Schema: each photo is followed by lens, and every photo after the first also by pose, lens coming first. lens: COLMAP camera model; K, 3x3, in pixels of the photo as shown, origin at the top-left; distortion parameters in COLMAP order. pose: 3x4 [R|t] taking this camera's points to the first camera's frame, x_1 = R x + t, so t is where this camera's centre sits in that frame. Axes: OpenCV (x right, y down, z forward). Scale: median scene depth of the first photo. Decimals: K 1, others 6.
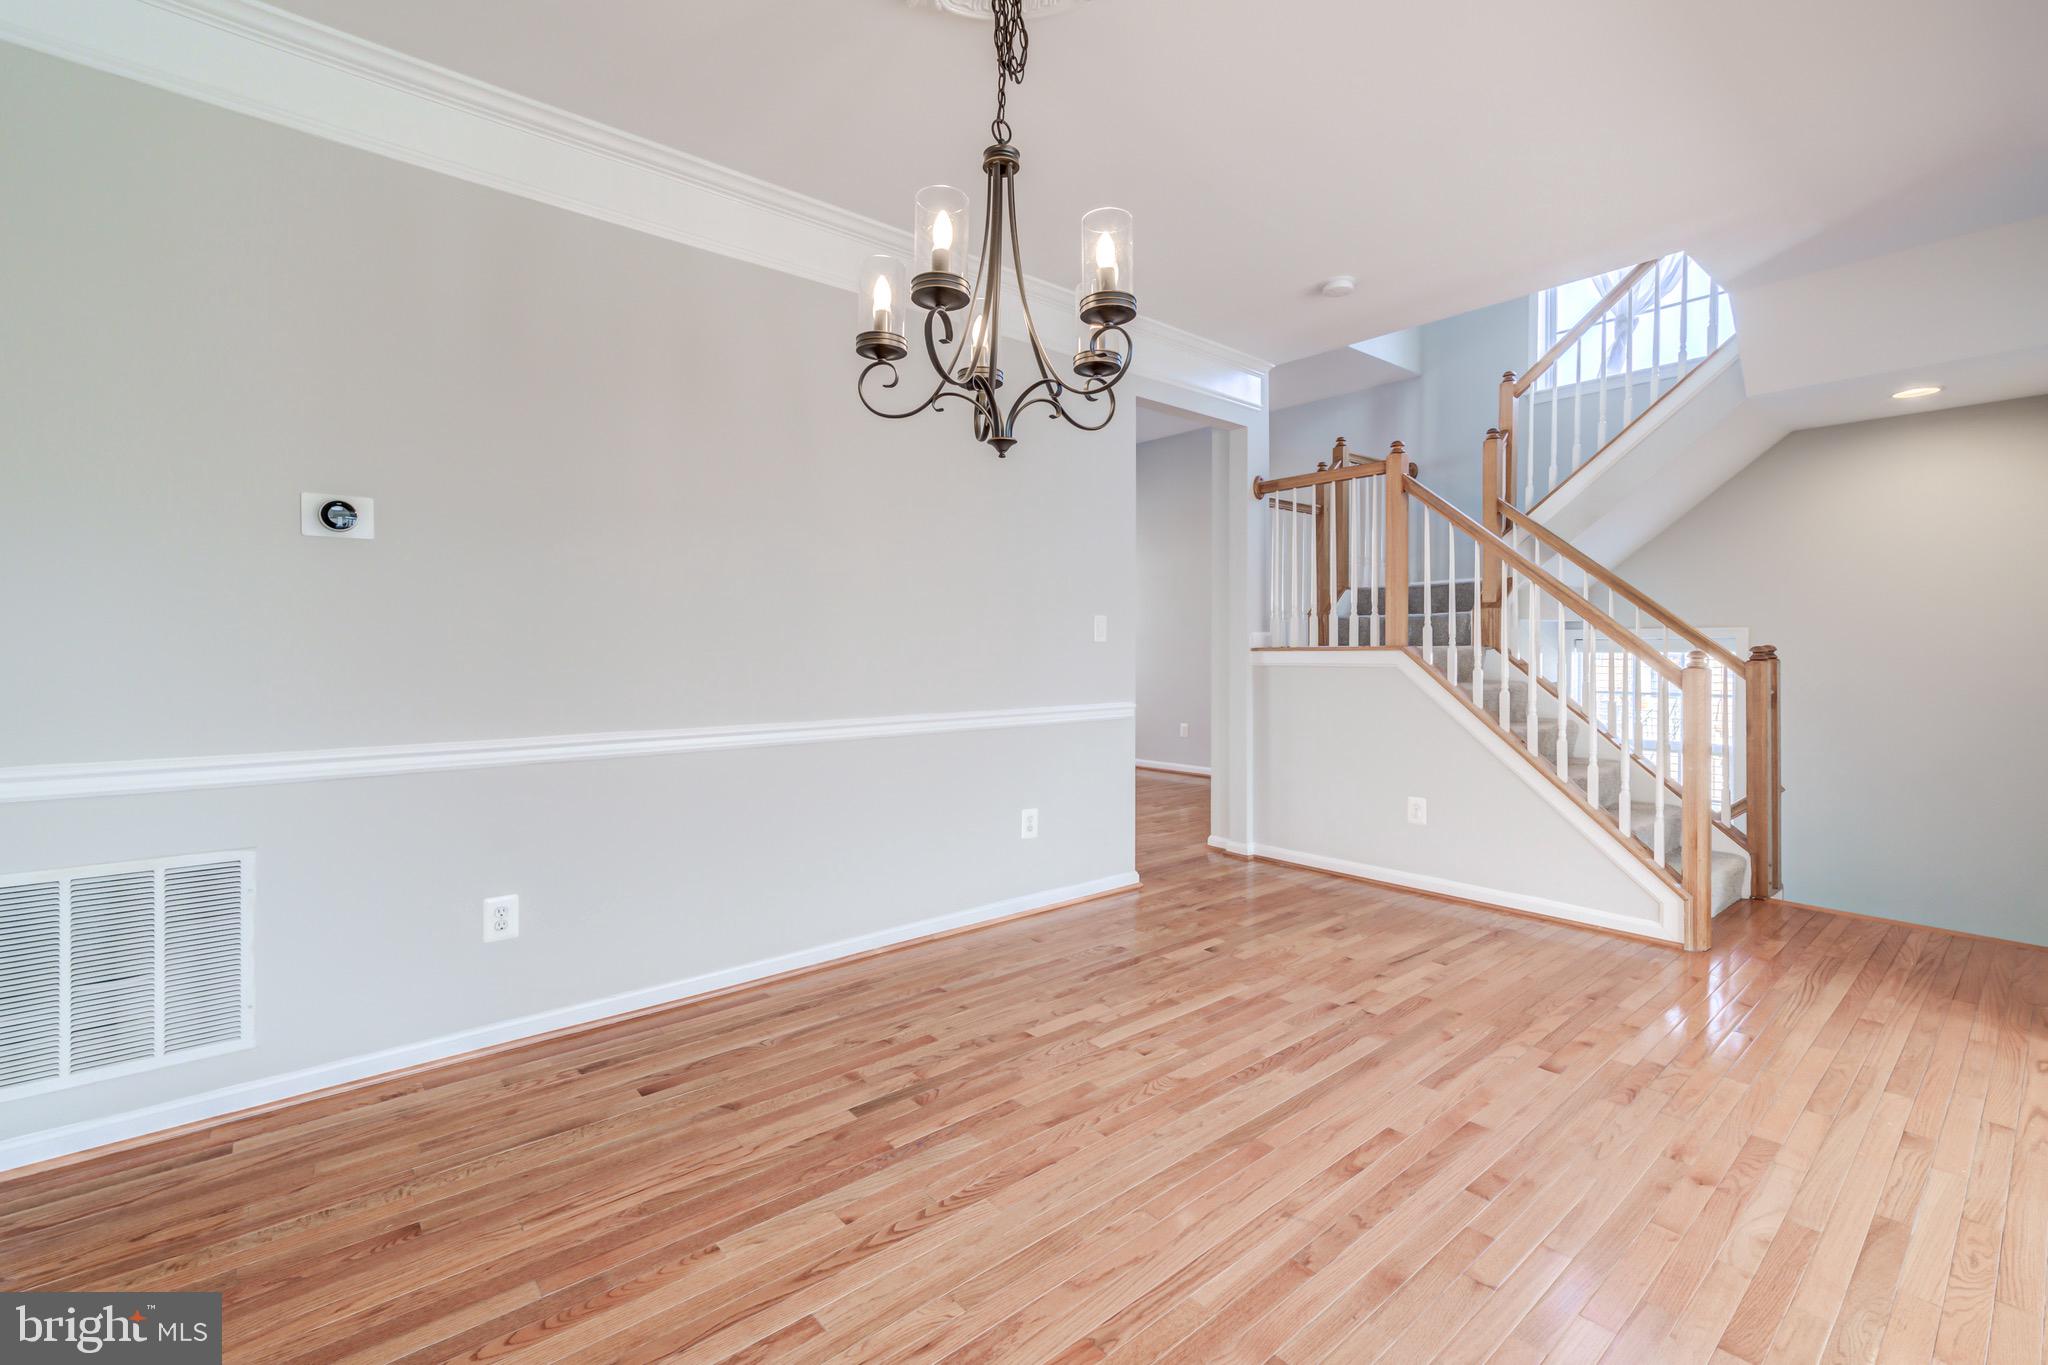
lens RADIAL K [[887.3, 0, 1019.3], [0, 887.3, 672.8], [0, 0, 1]] dist [-0.002061, -0.000644]
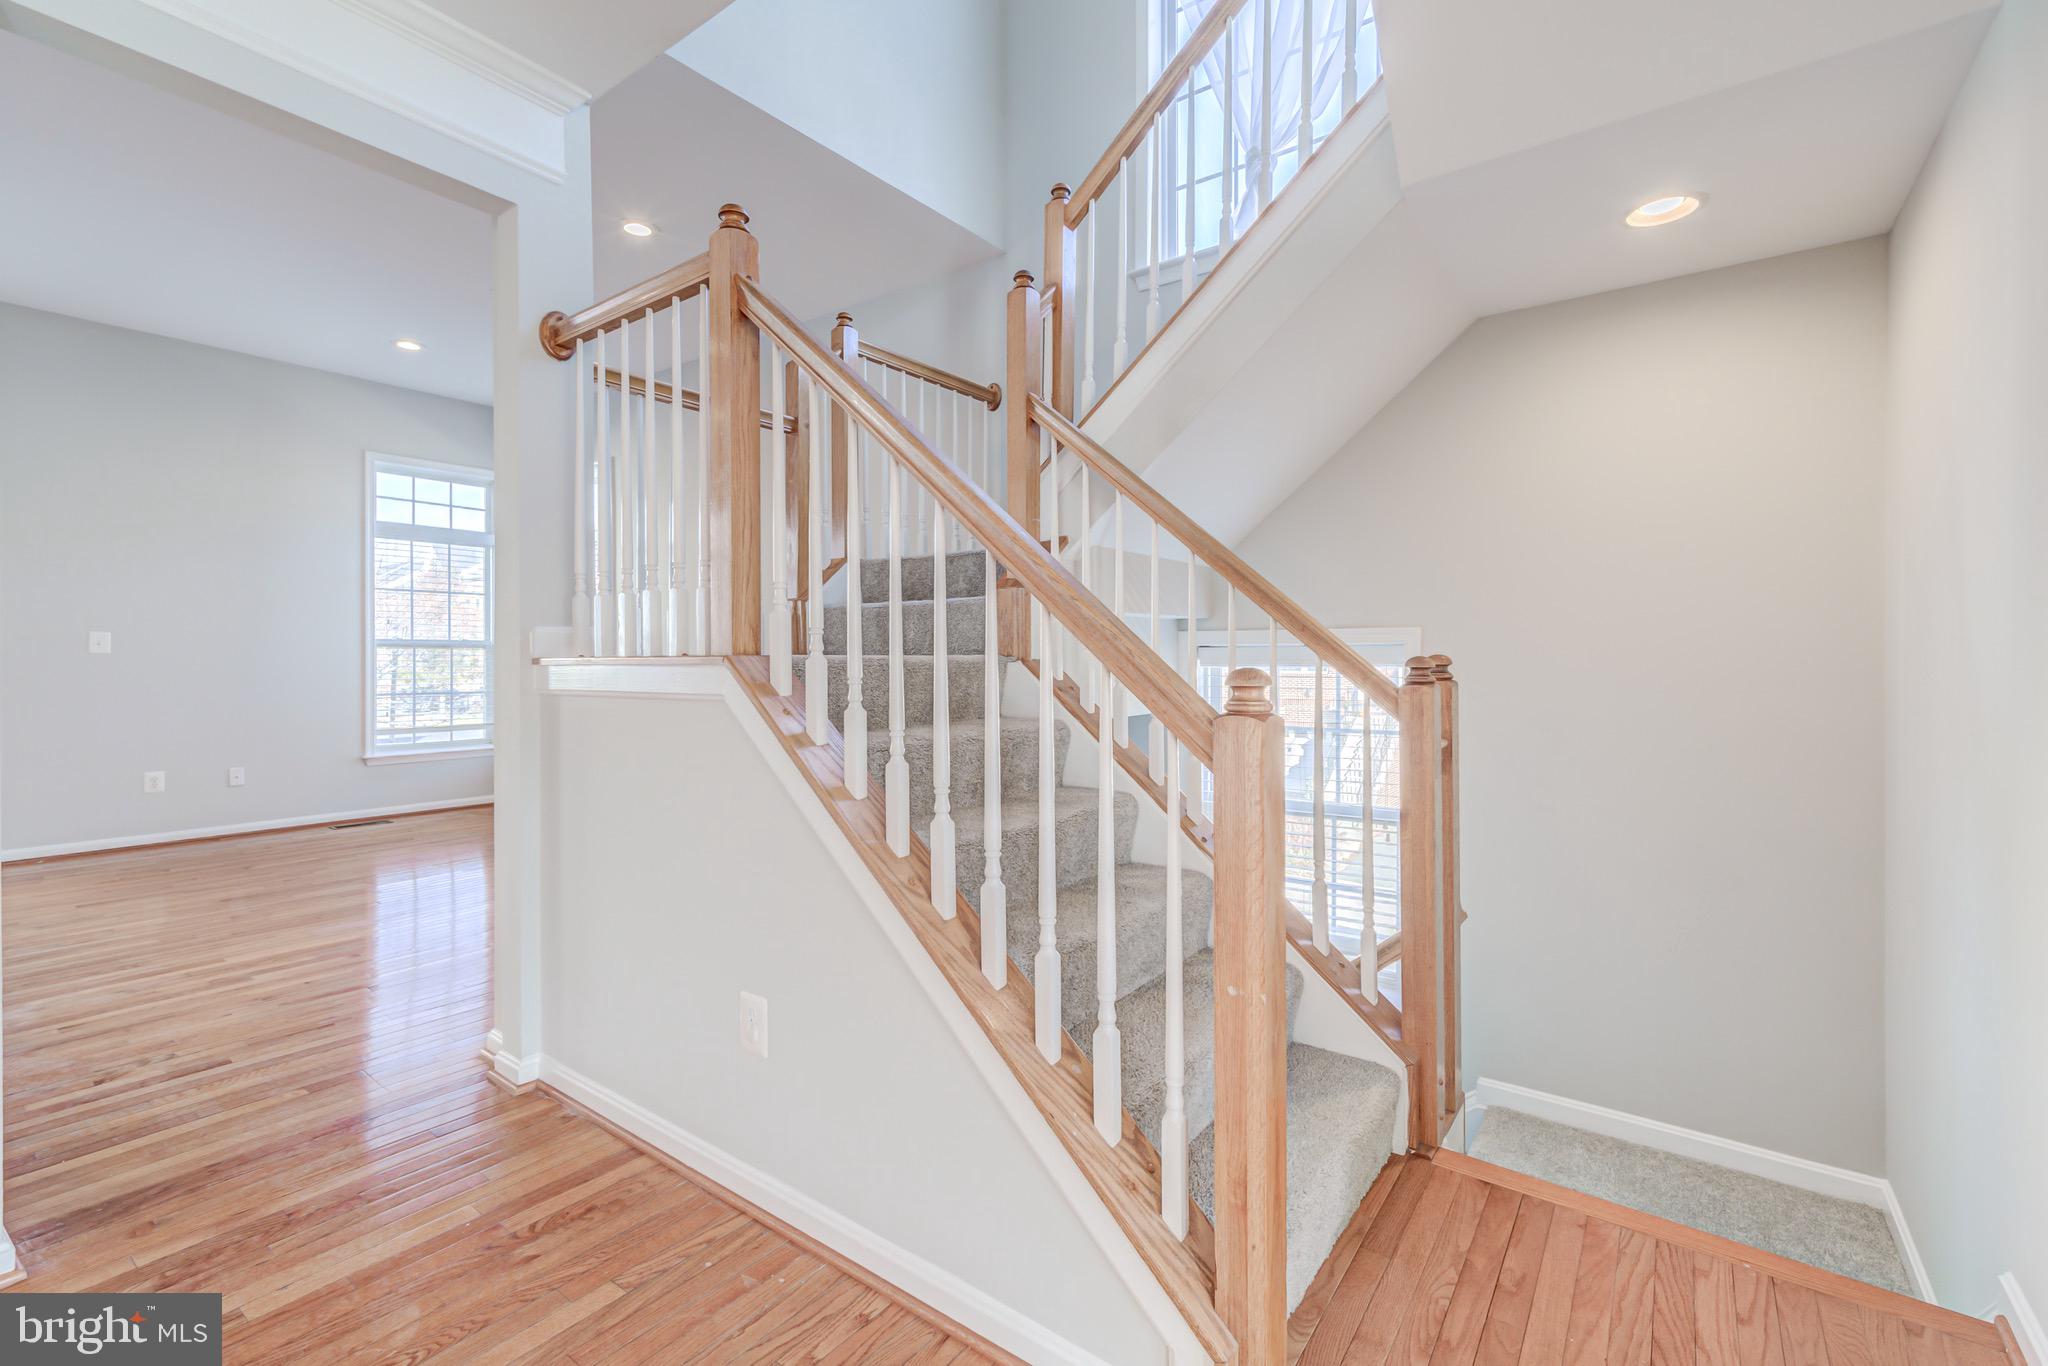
lens RADIAL K [[887.3, 0, 1025.8], [0, 887.3, 681.6], [0, 0, 1]] dist [-0.002061, -0.000644]
pose [[0.968459, 0.001424, 0.249170, 0.455906], [-0.000008, 0.999984, -0.005684, -0.012304], [-0.249174, 0.005503, 0.968443, 0.525834]]
